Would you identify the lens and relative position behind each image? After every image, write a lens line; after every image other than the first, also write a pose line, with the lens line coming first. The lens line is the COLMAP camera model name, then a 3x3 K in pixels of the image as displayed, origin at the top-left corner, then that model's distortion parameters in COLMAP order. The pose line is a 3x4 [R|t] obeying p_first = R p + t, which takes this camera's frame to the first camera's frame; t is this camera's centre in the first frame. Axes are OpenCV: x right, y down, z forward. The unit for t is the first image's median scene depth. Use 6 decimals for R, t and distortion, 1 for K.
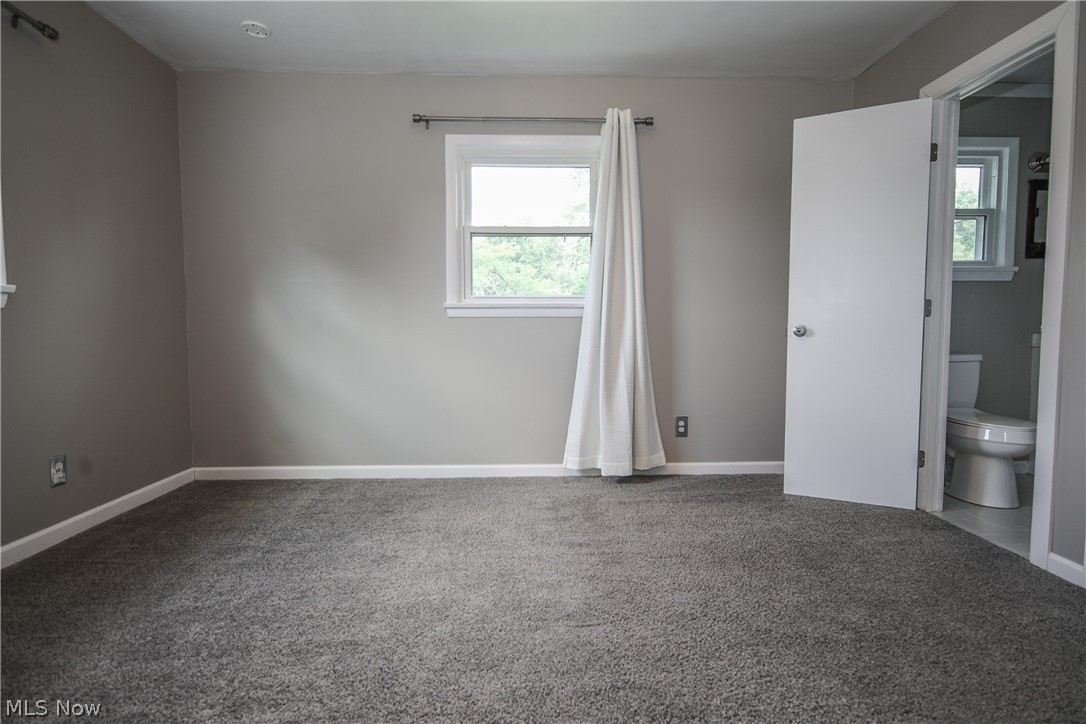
lens RADIAL K [[529.4, 0, 540.3], [0, 529.4, 359.5], [0, 0, 1]] dist [-0.000513, -0.000926]
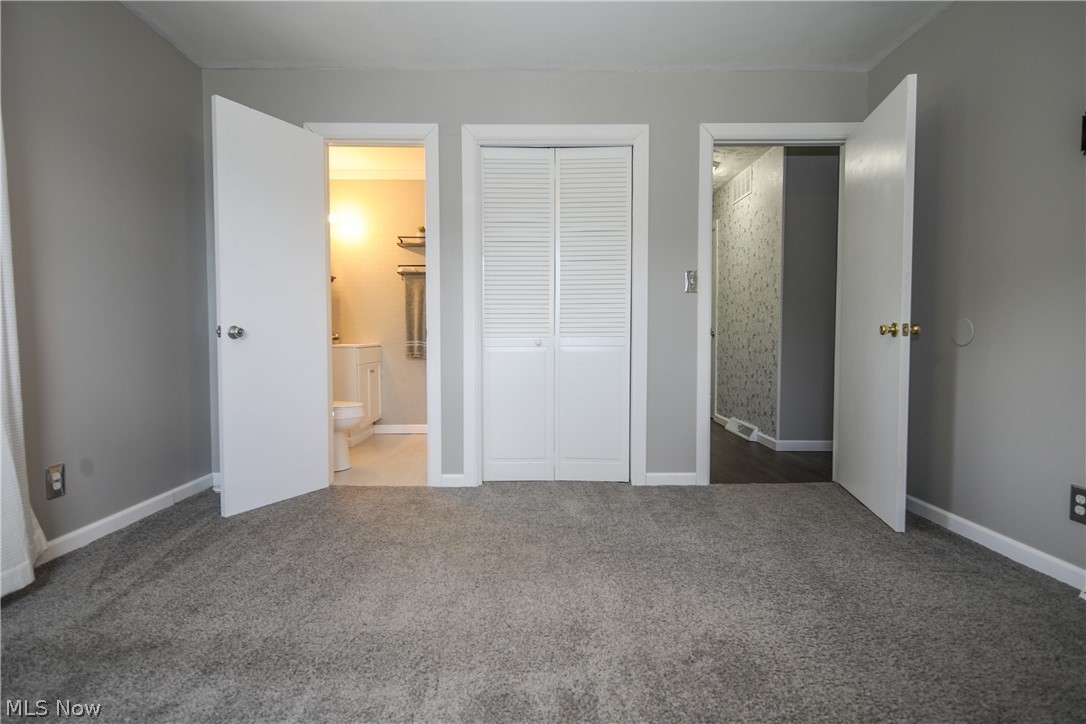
lens RADIAL K [[543.8, 0, 541.3], [0, 543.8, 355.2], [0, 0, 1]] dist [-0.000112, -0.000743]
pose [[0.027443, -0.037962, 0.998902, -0.396207], [0.057957, 0.997658, 0.036322, -0.016197], [-0.997942, 0.056896, 0.029579, 0.417132]]
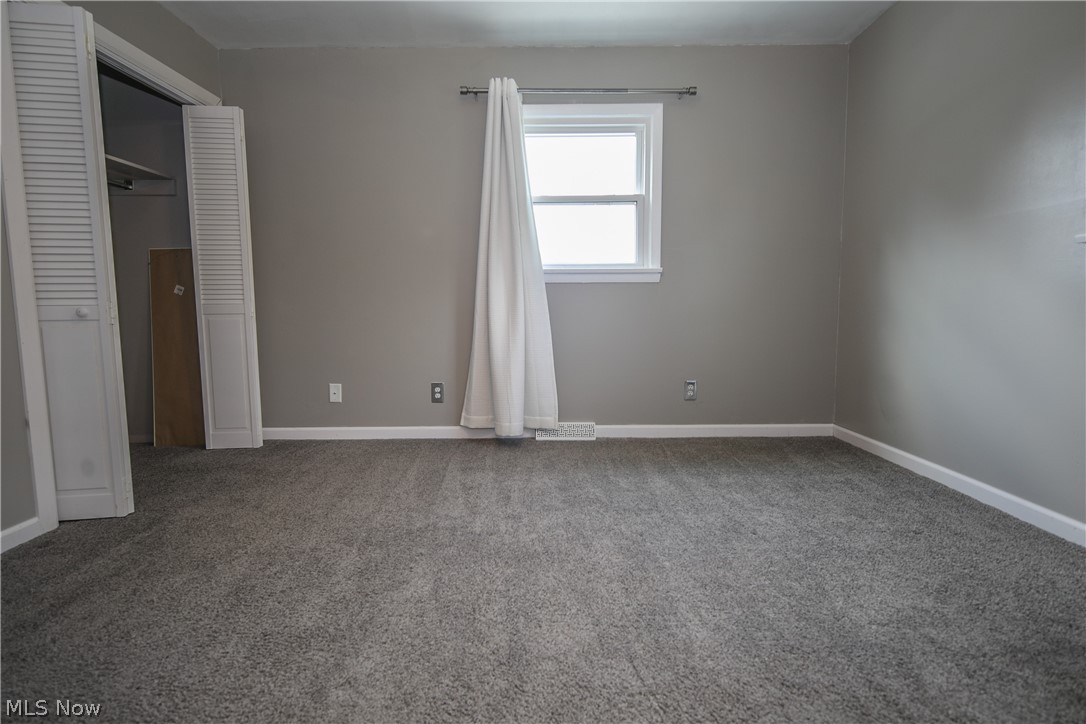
lens RADIAL K [[529.4, 0, 540.3], [0, 529.4, 359.5], [0, 0, 1]] dist [-0.000513, -0.000926]
pose [[-0.030956, 0.098199, -0.994685, 0.432499], [-0.049153, 0.993809, 0.099642, -0.002527], [0.998311, 0.051976, -0.025937, 0.461214]]
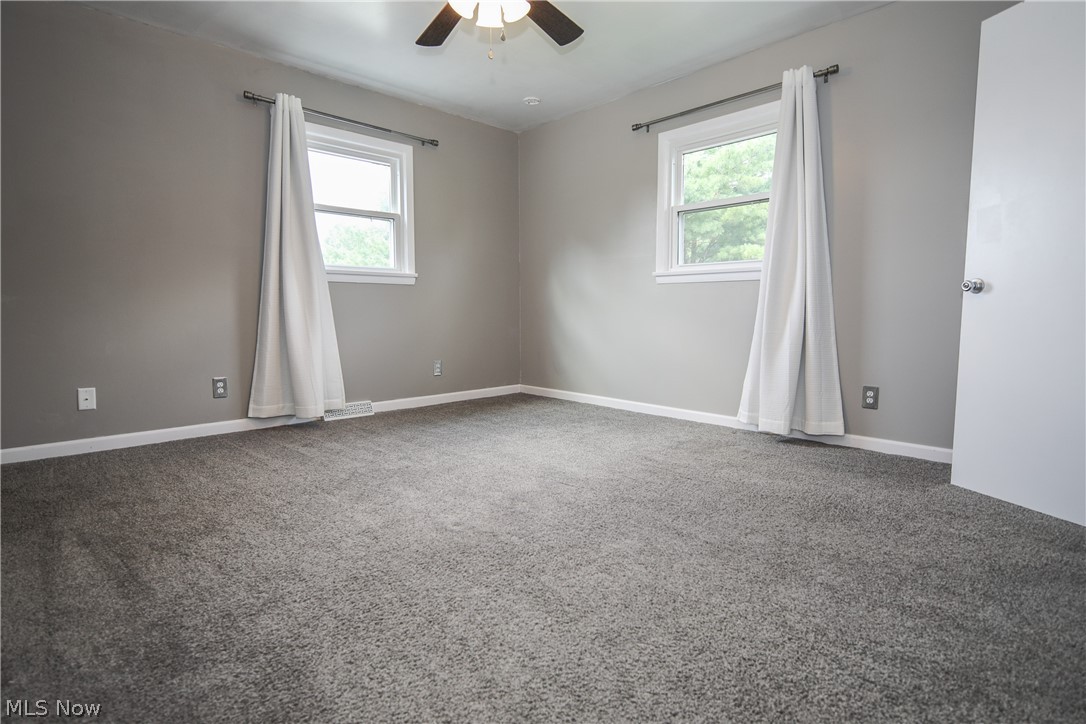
lens RADIAL K [[543.8, 0, 541.3], [0, 543.8, 355.2], [0, 0, 1]] dist [-0.000112, -0.000743]
pose [[0.668938, 0.065840, -0.740397, 0.618774], [-0.043913, 0.997830, 0.049057, 0.036518], [0.742020, -0.000303, 0.670378, -0.042862]]
